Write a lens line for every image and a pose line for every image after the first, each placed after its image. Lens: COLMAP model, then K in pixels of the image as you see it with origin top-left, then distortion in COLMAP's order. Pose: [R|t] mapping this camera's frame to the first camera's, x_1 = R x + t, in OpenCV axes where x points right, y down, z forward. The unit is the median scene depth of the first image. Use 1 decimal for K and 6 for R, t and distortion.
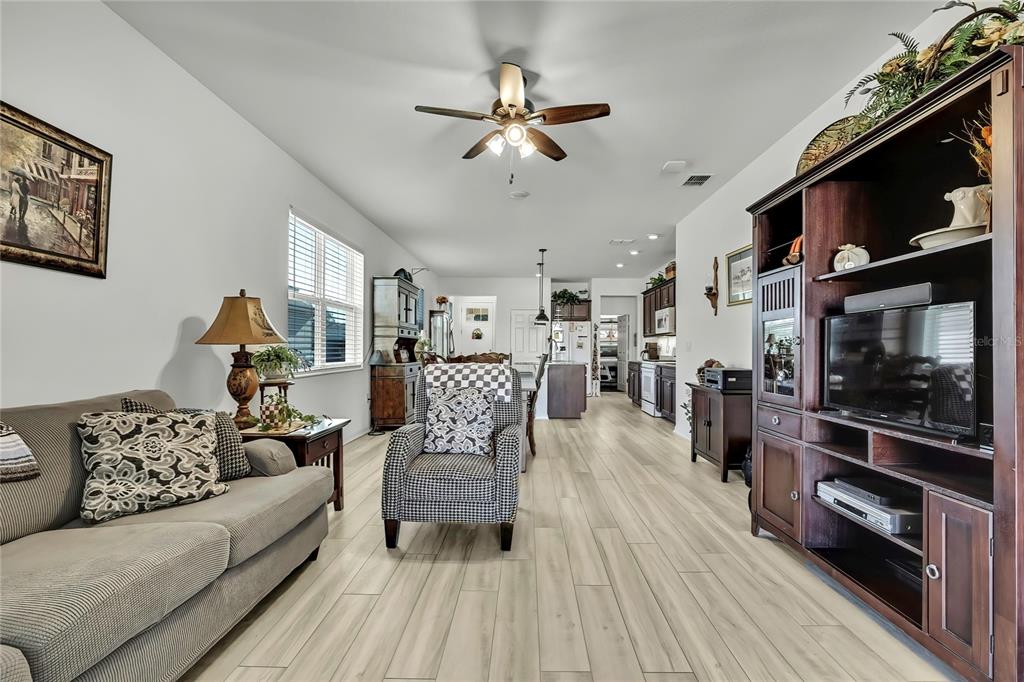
lens RADIAL K [[441.9, 0, 519.4], [0, 441.9, 349.0], [0, 0, 1]] dist [-0.014618, 0.000274]
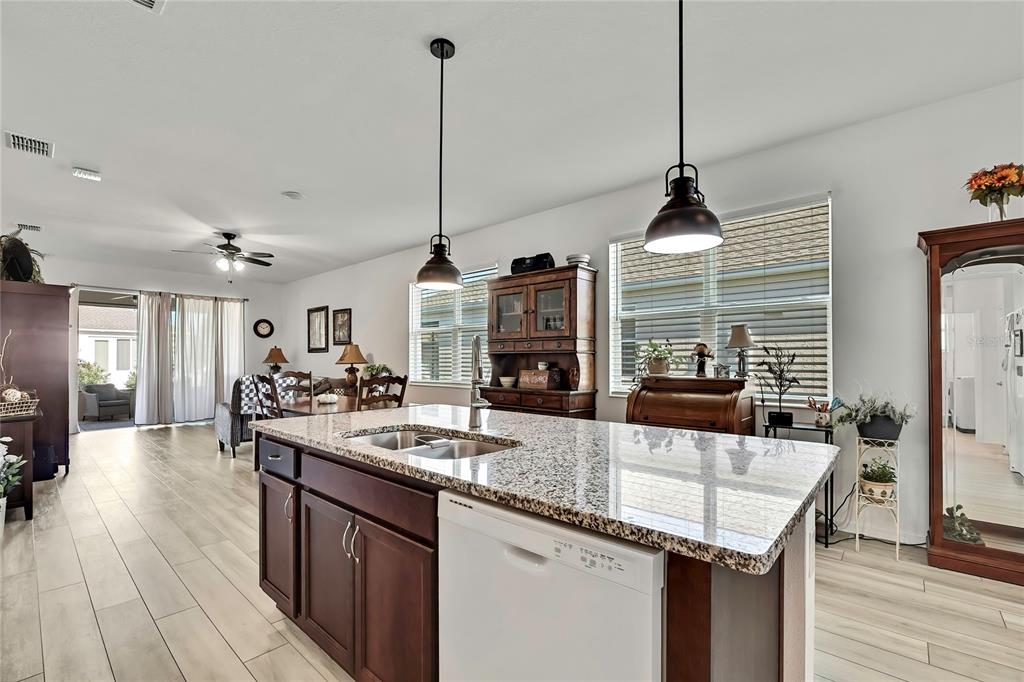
lens RADIAL K [[443.7, 0, 513.8], [0, 443.7, 357.5], [0, 0, 1]] dist [-0.015395, 0.000274]
pose [[-0.652782, -0.008998, -0.757493, 0.737509], [-0.002456, 0.999949, -0.009761, -0.029398], [0.757542, -0.004511, -0.652771, 3.716719]]
